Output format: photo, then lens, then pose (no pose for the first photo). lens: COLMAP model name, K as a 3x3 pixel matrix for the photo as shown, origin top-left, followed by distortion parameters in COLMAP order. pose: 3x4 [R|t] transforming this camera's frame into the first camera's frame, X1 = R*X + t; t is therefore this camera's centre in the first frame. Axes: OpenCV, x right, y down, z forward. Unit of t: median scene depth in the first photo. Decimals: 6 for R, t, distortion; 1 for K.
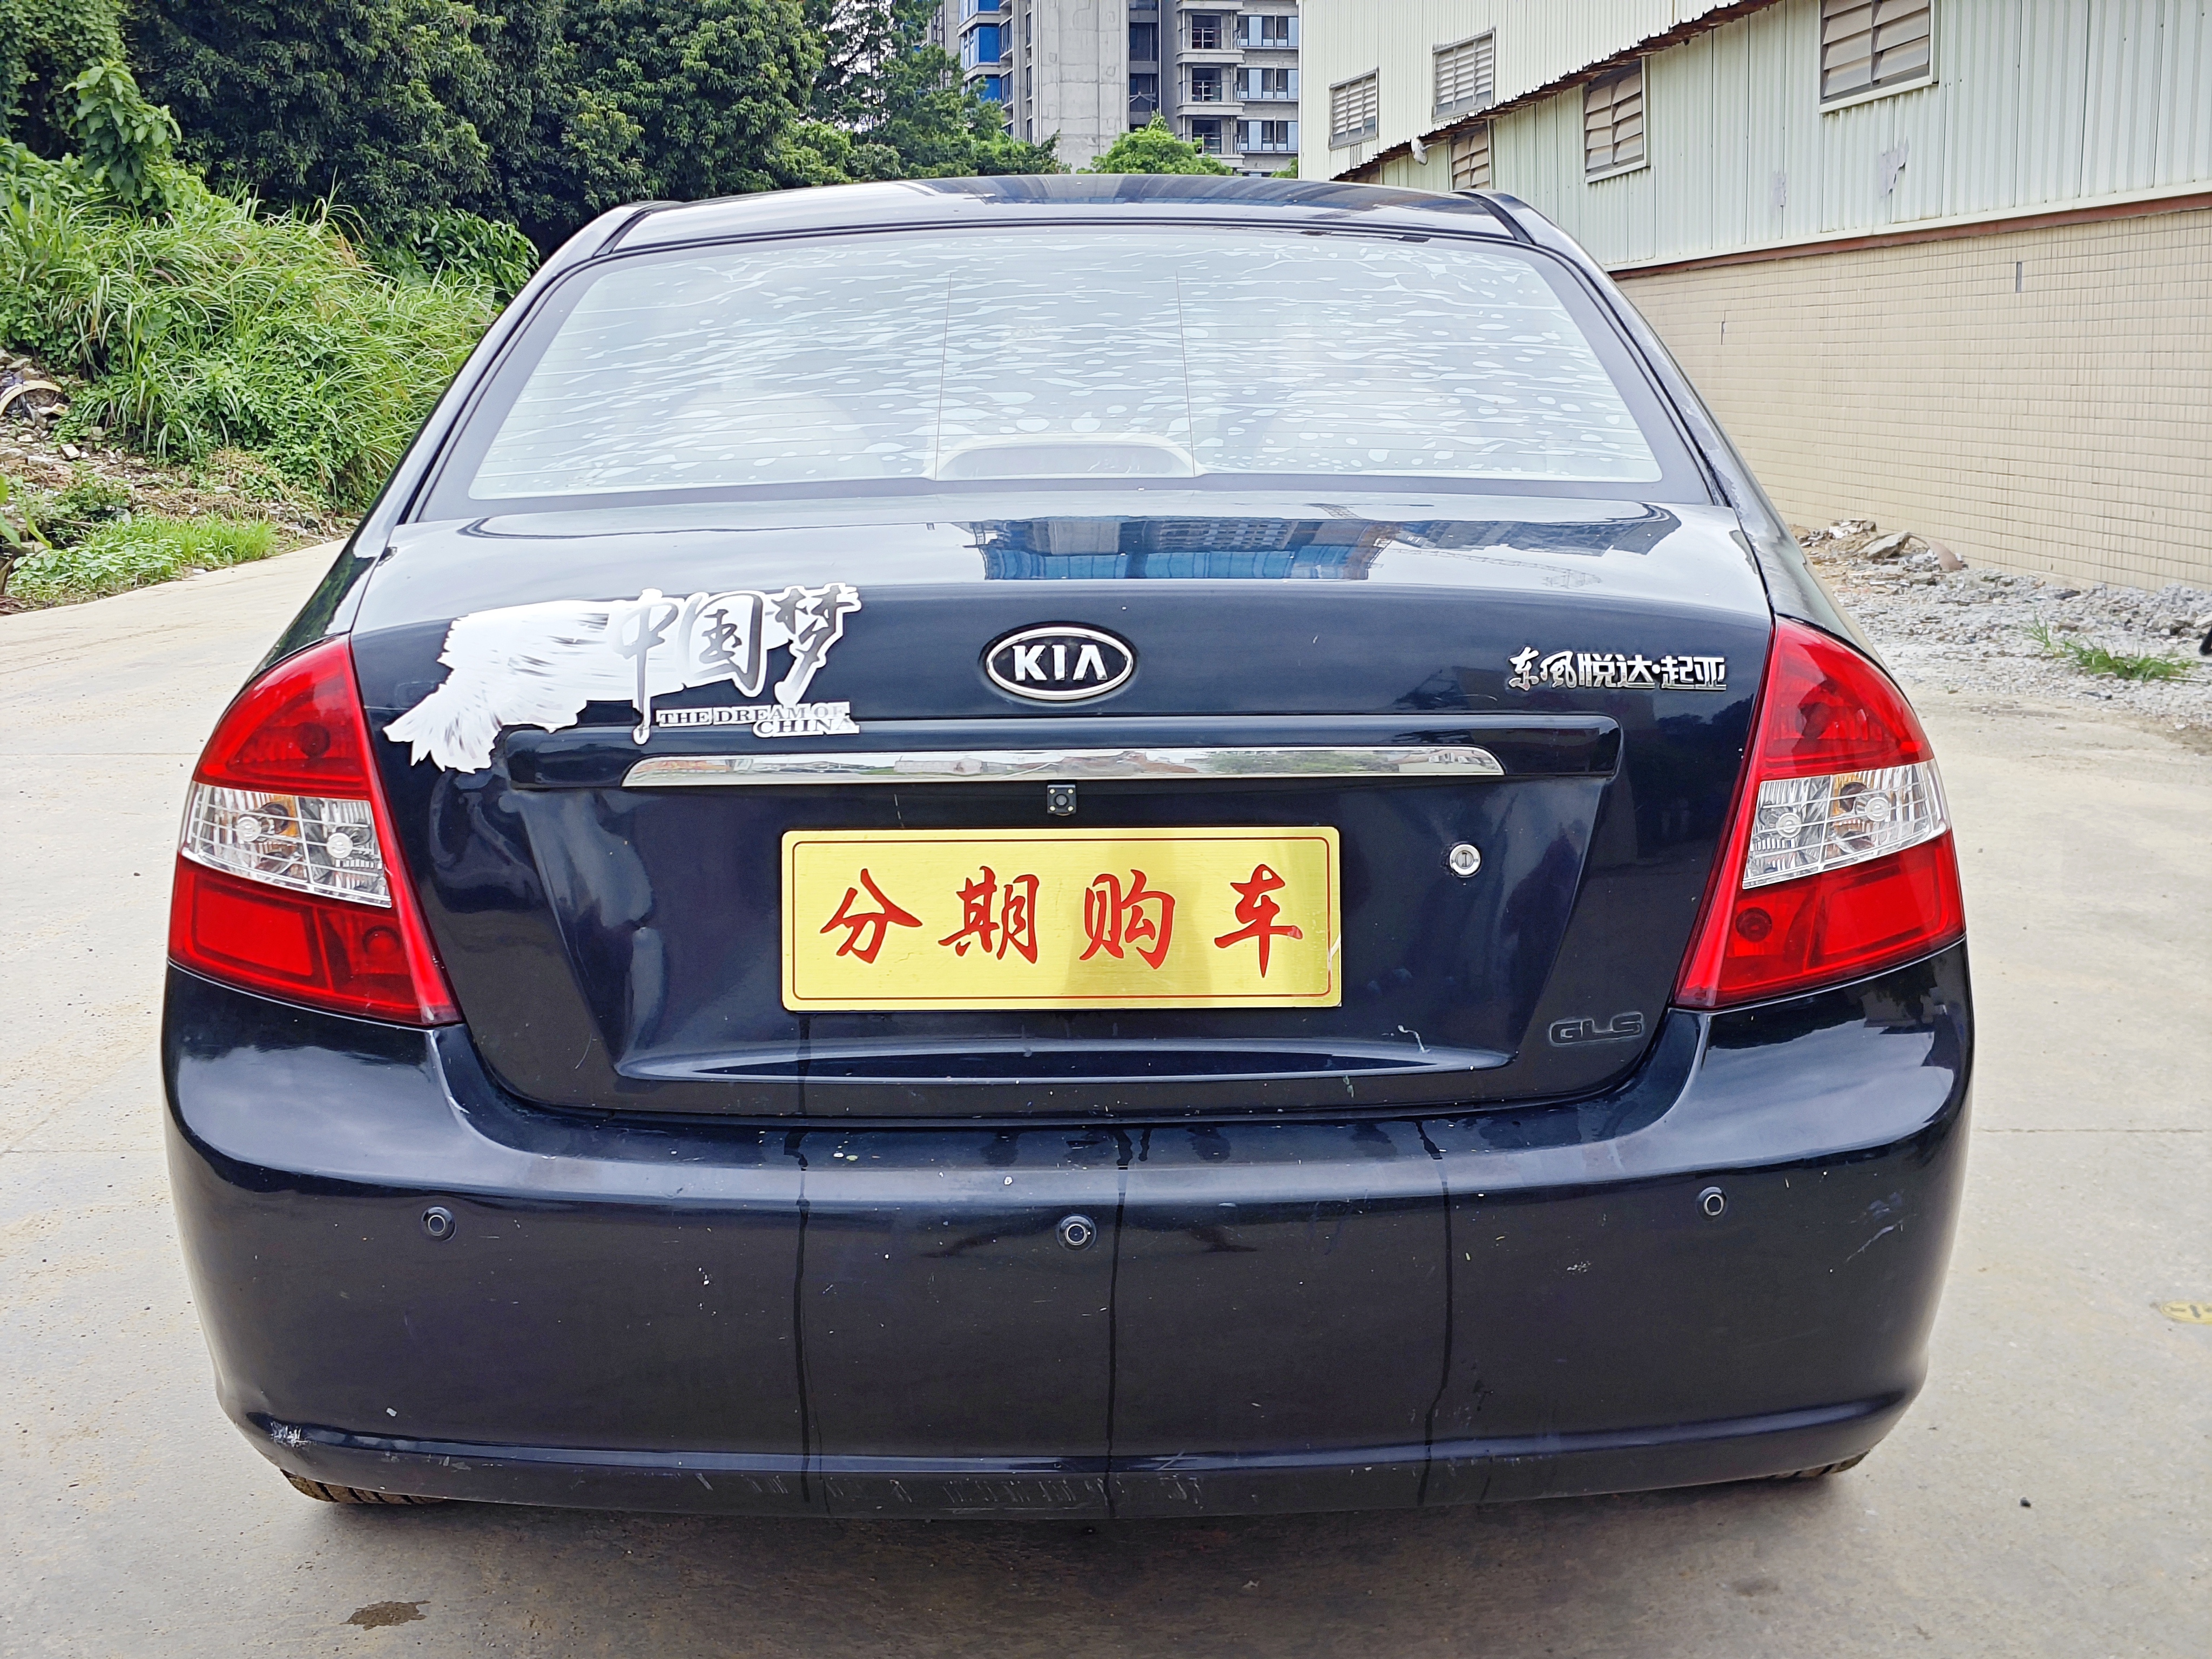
lens RADIAL K [[2908.7, 0, 1113.4], [0, 2908.7, 828.4], [0, 0, 1]] dist [-0.007853, 0.163079]
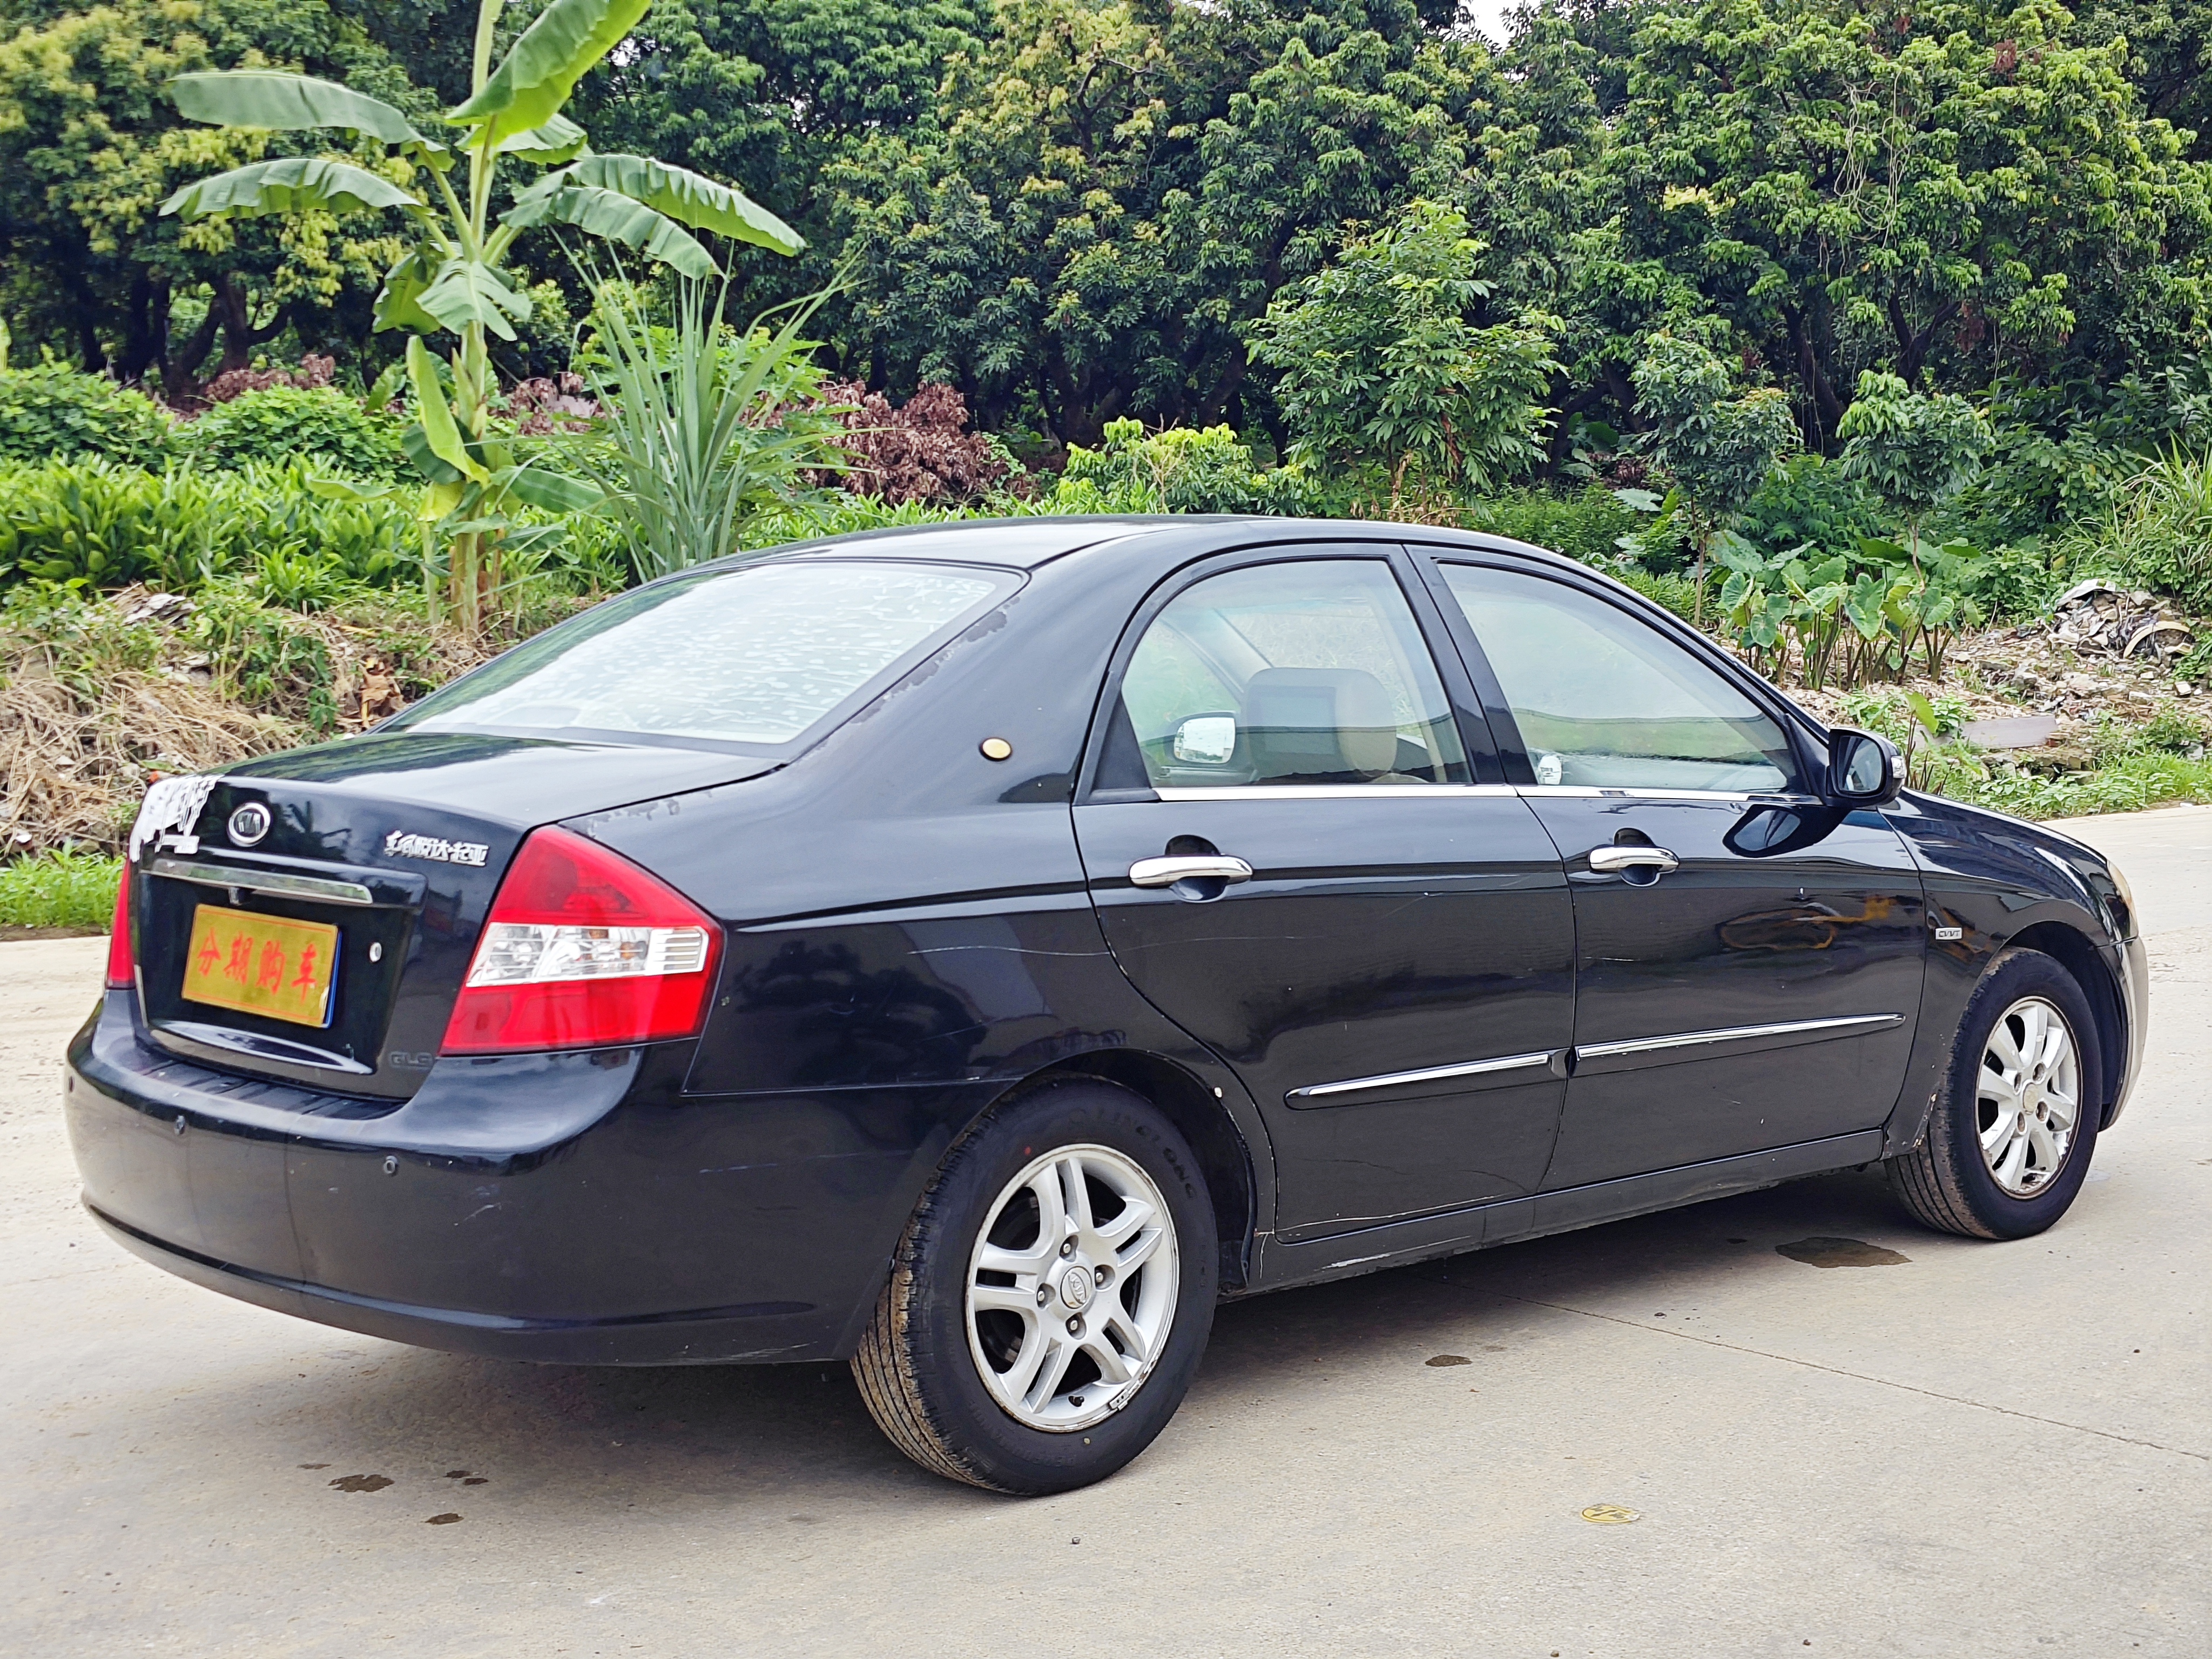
lens RADIAL K [[2908.7, 0, 1113.4], [0, 2908.7, 828.4], [0, 0, 1]] dist [-0.007853, 0.163079]
pose [[0.665402, 0.064899, -0.743659, 0.170169], [-0.122333, 0.992226, -0.022868, -0.007733], [0.736393, 0.106191, 0.668168, 0.017800]]
